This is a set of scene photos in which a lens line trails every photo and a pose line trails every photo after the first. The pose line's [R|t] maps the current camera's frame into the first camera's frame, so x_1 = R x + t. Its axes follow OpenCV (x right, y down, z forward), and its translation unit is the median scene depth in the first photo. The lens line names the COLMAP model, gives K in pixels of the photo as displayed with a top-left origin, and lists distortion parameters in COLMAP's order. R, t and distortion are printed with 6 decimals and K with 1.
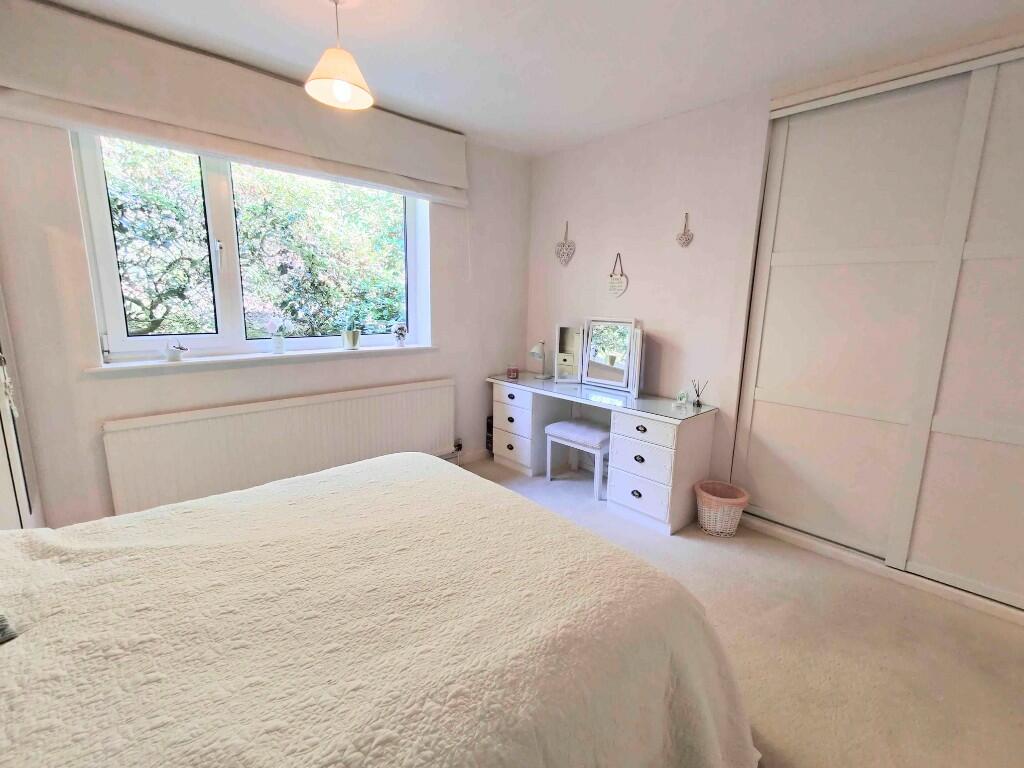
lens RADIAL K [[441.7, 0, 512.0], [0, 441.7, 384.0], [0, 0, 1]] dist [-0.000848, -0.000108]
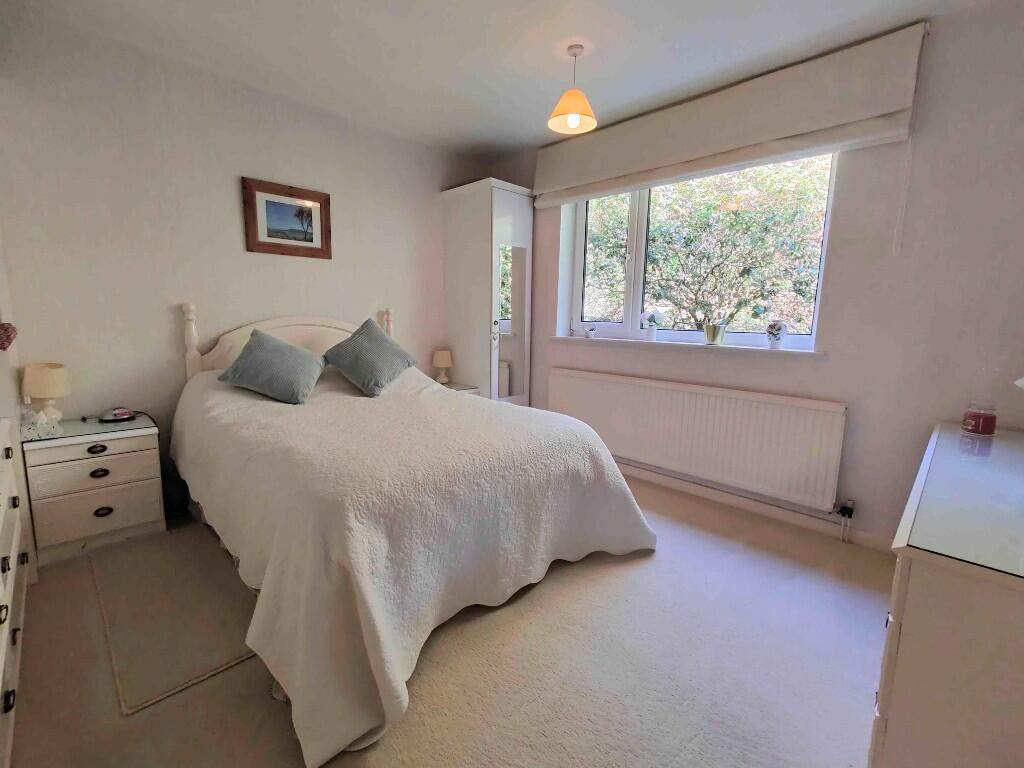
lens RADIAL K [[449.8, 0, 512.7], [0, 449.8, 378.5], [0, 0, 1]] dist [0.000780, 0.000218]
pose [[0.045572, 0.126017, -0.990981, 0.598781], [-0.200858, 0.972908, 0.114482, -0.031744], [0.978560, 0.193829, 0.069649, 0.521283]]
